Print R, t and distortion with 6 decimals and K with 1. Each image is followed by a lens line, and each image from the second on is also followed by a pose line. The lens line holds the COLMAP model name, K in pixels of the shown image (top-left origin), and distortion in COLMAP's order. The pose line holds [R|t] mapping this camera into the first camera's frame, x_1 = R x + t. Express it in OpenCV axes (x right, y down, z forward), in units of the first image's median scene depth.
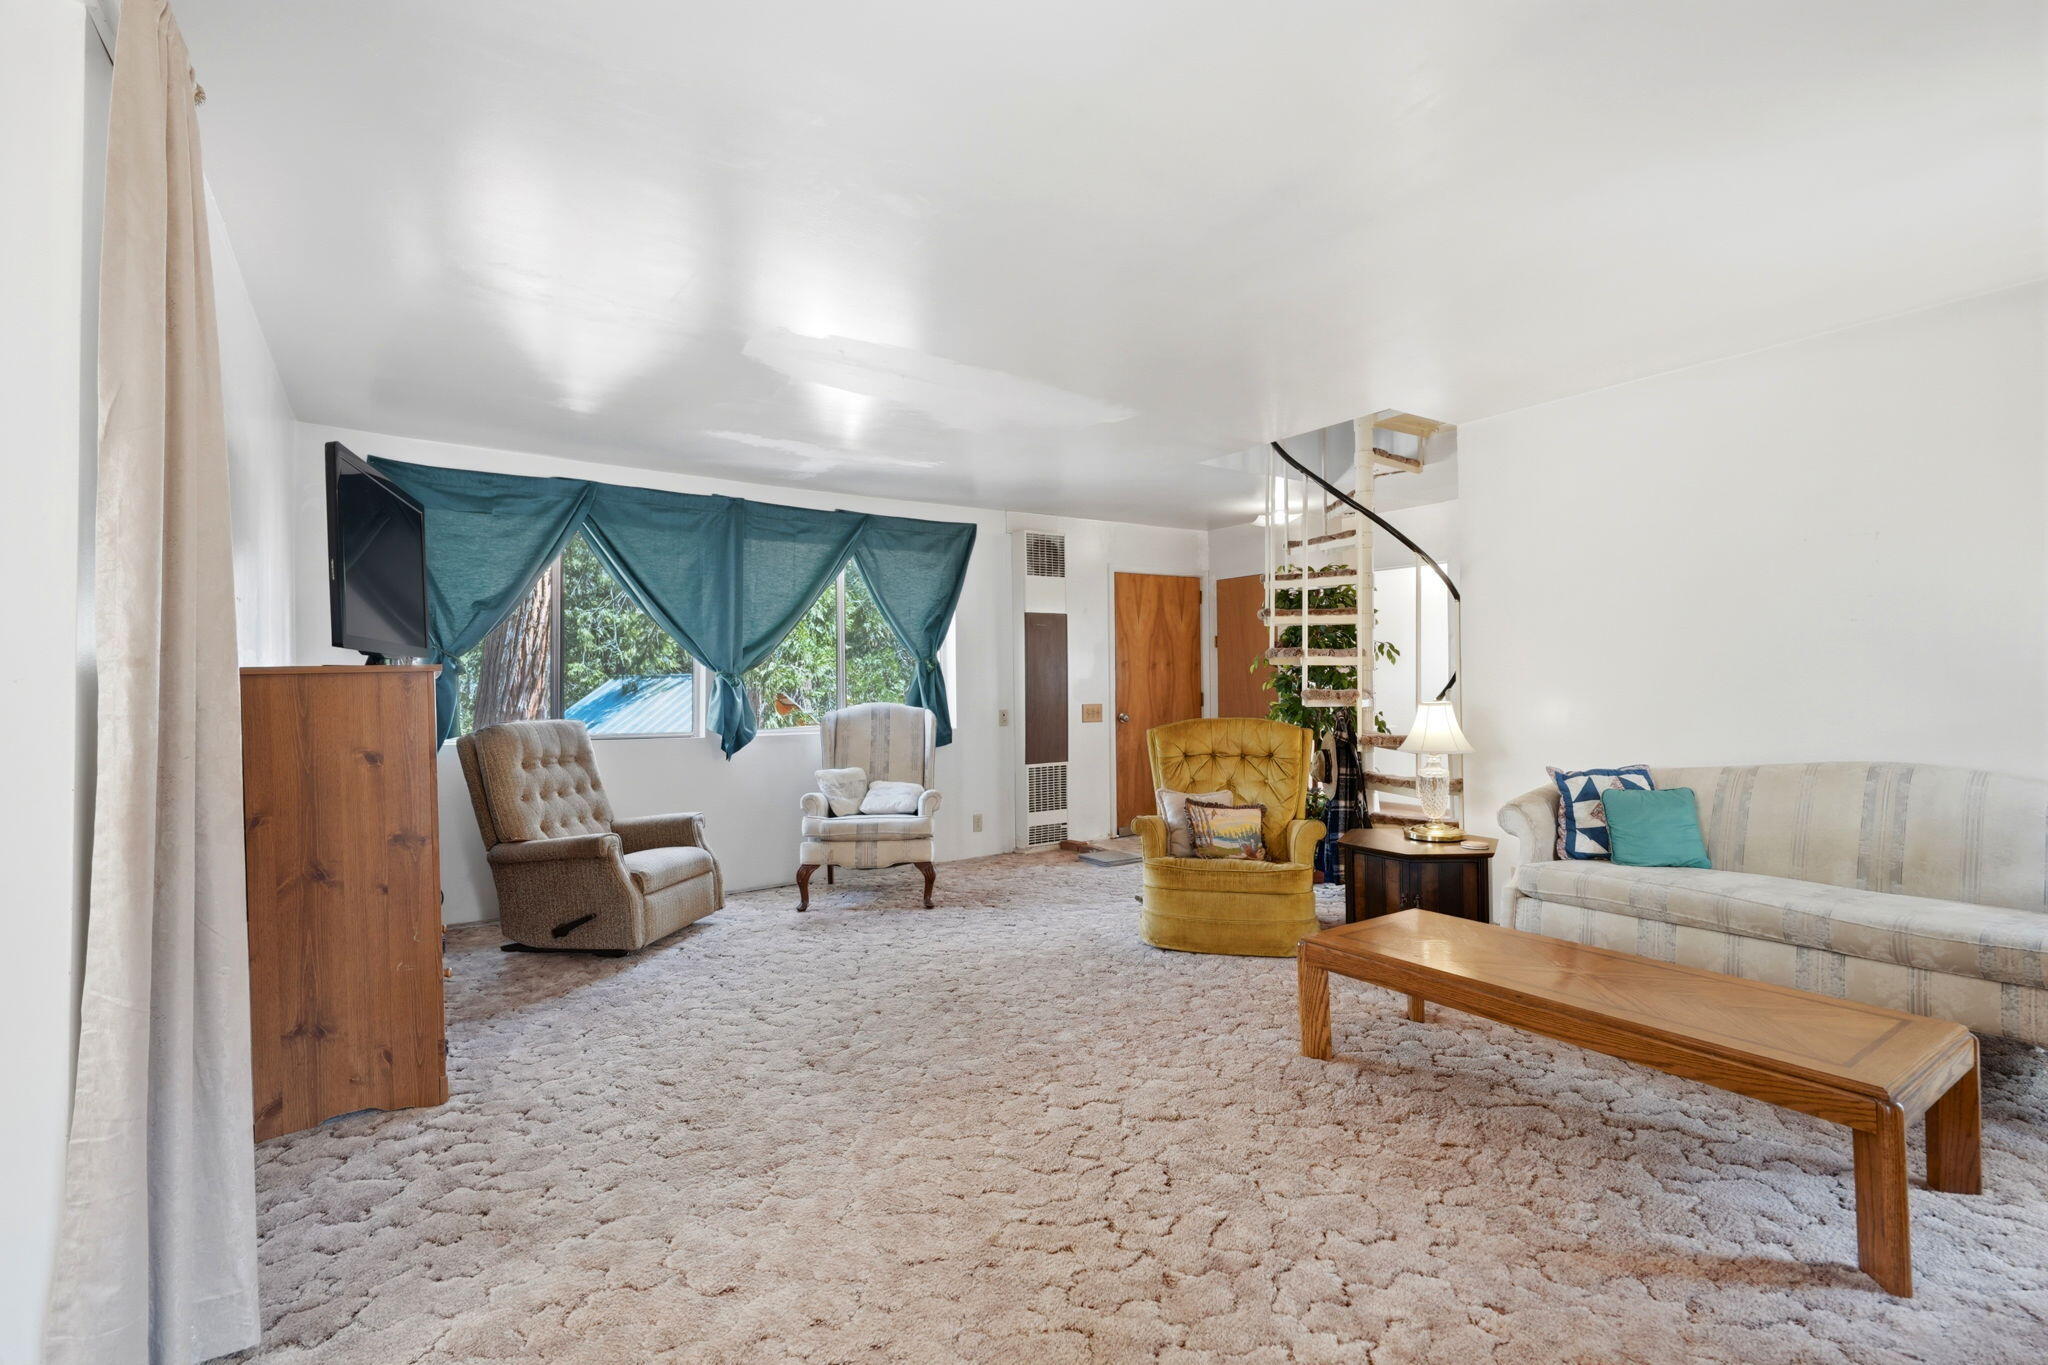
lens RADIAL K [[912.3, 0, 1023.6], [0, 912.3, 680.1], [0, 0, 1]] dist [-0.000048, -0.000194]
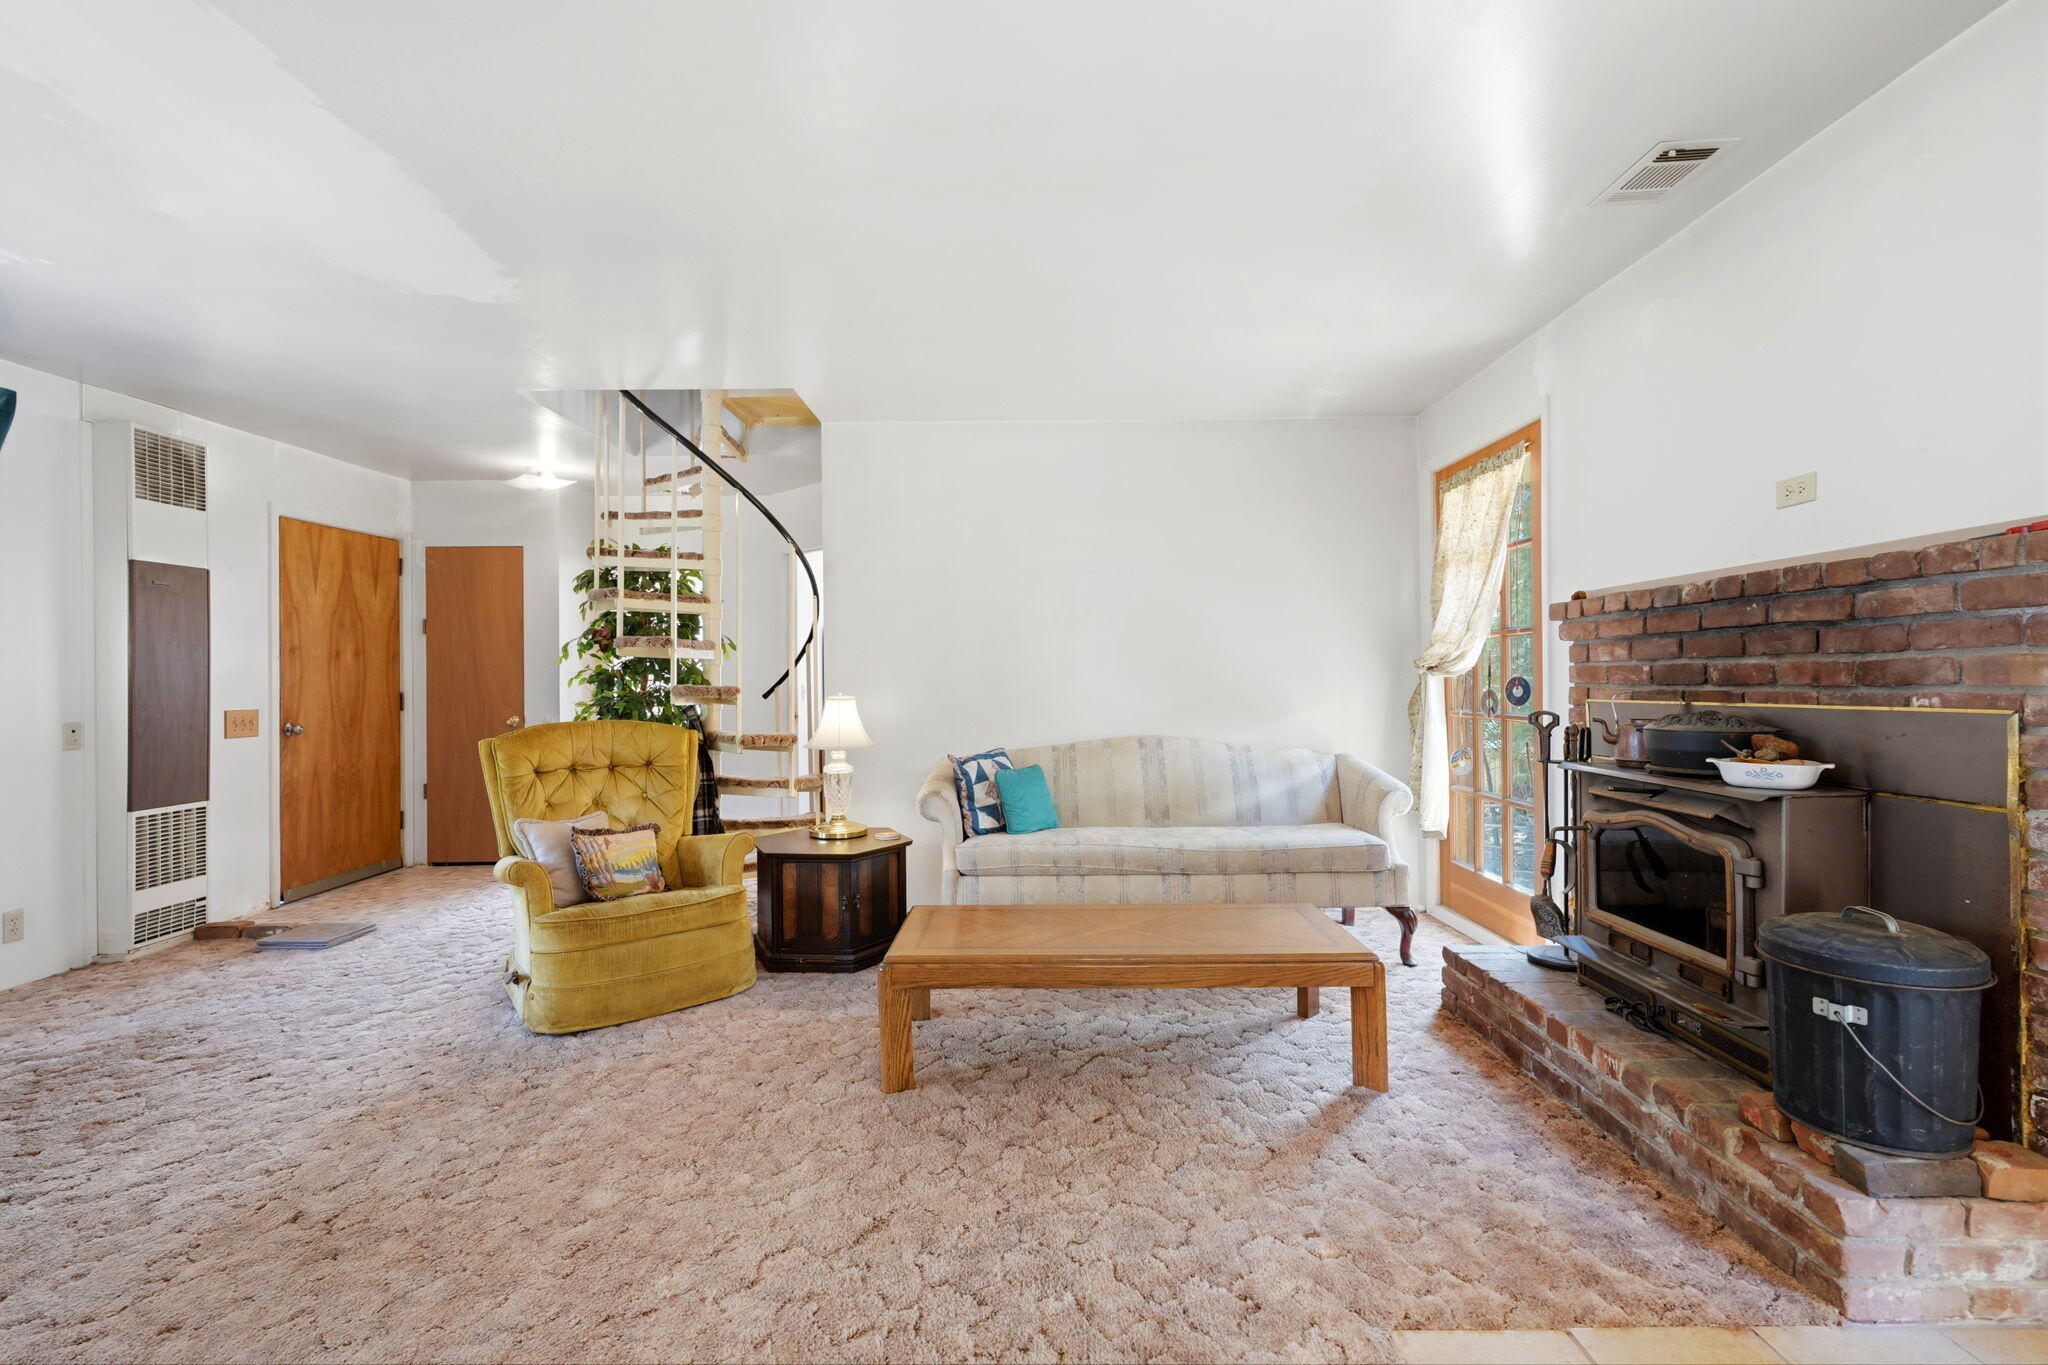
lens RADIAL K [[912.3, 0, 1021.0], [0, 912.3, 677.8], [0, 0, 1]] dist [-0.000048, -0.000194]
pose [[0.569075, 0.009802, 0.822227, -0.239003], [-0.004316, 0.999951, -0.008933, 0.010519], [-0.822274, 0.001535, 0.569089, 0.264248]]
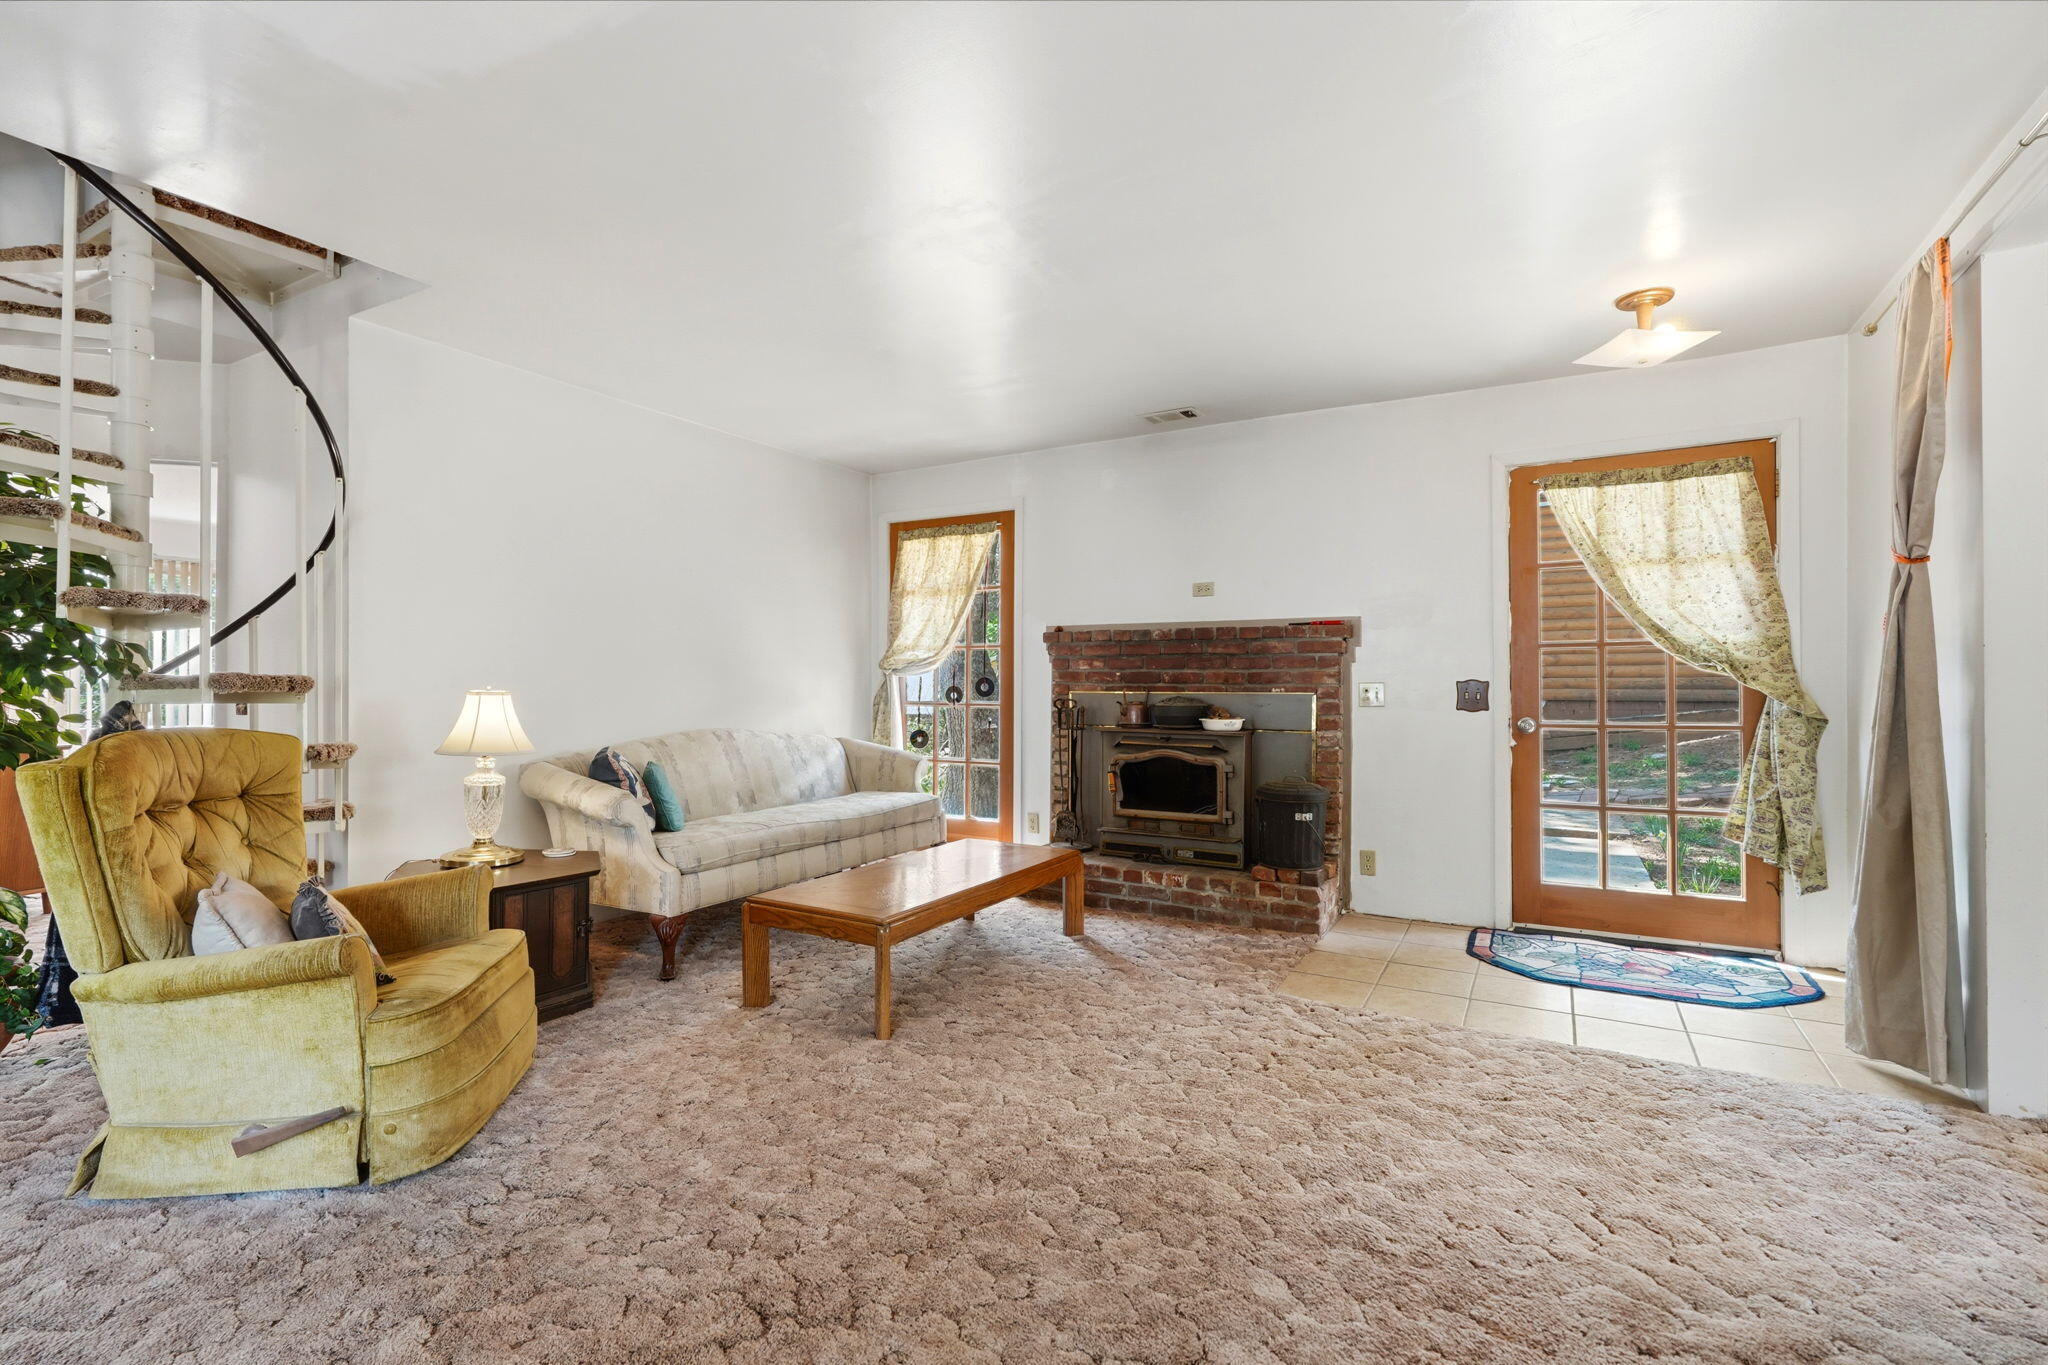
lens RADIAL K [[912.3, 0, 1025.5], [0, 912.3, 681.2], [0, 0, 1]] dist [-0.000048, -0.000194]
pose [[-0.438538, 0.010811, 0.898647, -0.446753], [-0.005595, 0.999875, -0.014759, 0.023607], [-0.898695, -0.011501, -0.438423, 0.887764]]
